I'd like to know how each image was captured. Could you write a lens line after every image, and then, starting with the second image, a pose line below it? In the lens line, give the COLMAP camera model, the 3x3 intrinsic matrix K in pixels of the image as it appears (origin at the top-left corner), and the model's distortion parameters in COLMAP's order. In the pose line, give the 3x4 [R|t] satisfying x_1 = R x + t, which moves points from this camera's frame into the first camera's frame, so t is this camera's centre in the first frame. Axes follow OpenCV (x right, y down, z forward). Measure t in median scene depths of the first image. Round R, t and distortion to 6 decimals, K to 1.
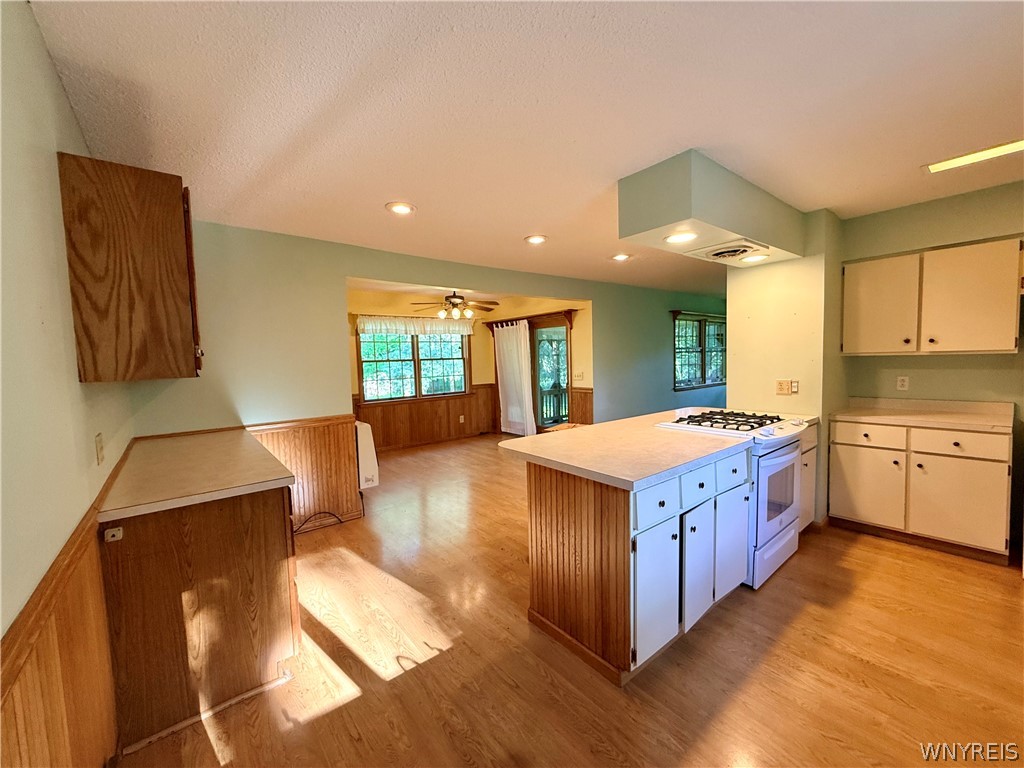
lens RADIAL K [[407.4, 0, 512.0], [0, 407.4, 384.0], [0, 0, 1]] dist [-0.004161, -0.000415]
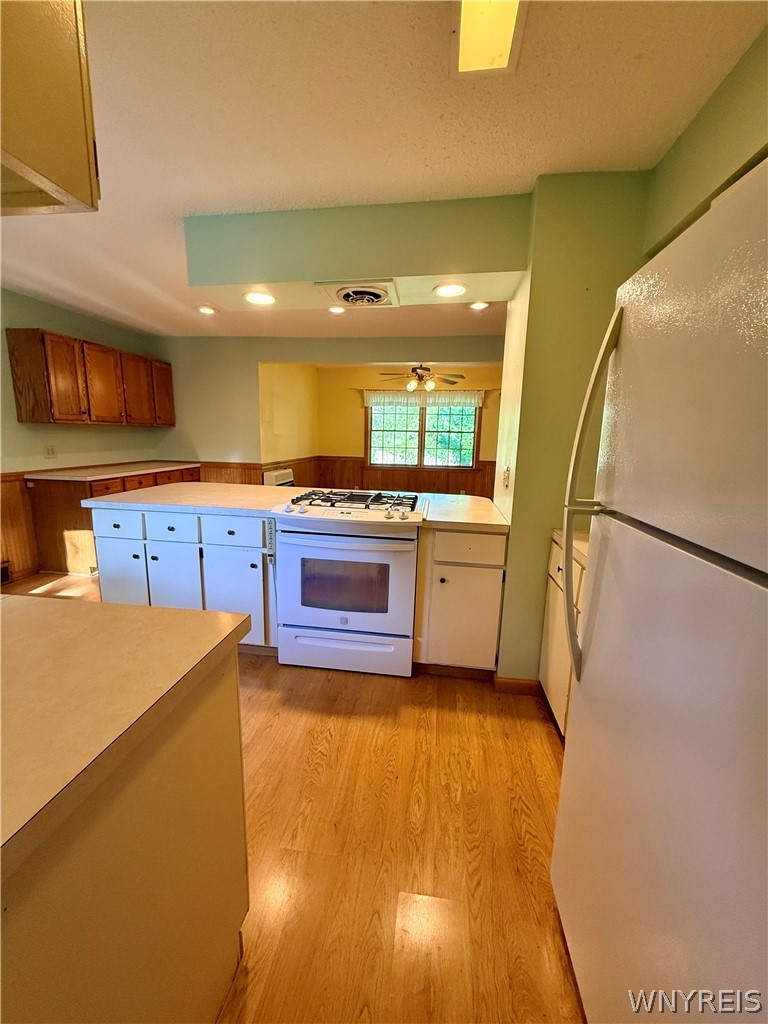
lens RADIAL K [[410.1, 0, 384.3], [0, 410.1, 509.6], [0, 0, 1]] dist [0.004924, 0.000263]
pose [[0.680295, 0.173949, -0.711998, 0.929405], [-0.090300, 0.983920, 0.154103, -0.026101], [0.727355, -0.040542, 0.685063, 0.336107]]
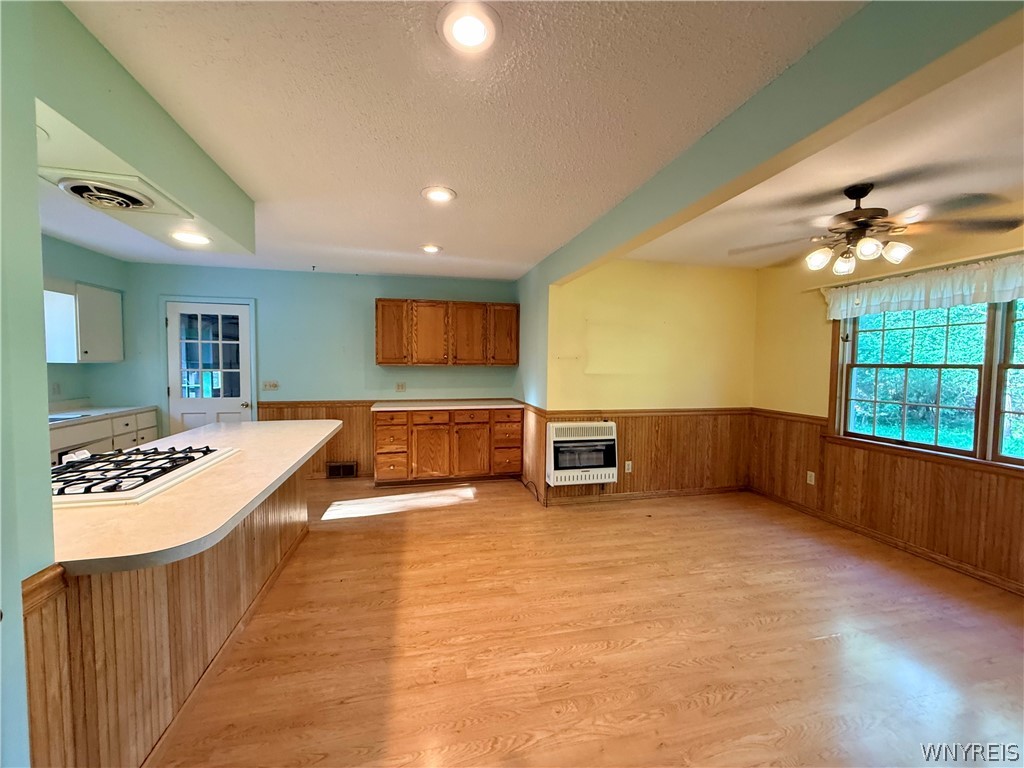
lens RADIAL K [[410.1, 0, 510.3], [0, 410.1, 383.0], [0, 0, 1]] dist [0.004924, 0.000263]
pose [[-0.433296, 0.067350, -0.898732, 0.638468], [-0.056862, 0.993174, 0.101842, -0.108313], [0.899456, 0.095232, -0.426508, 1.389327]]
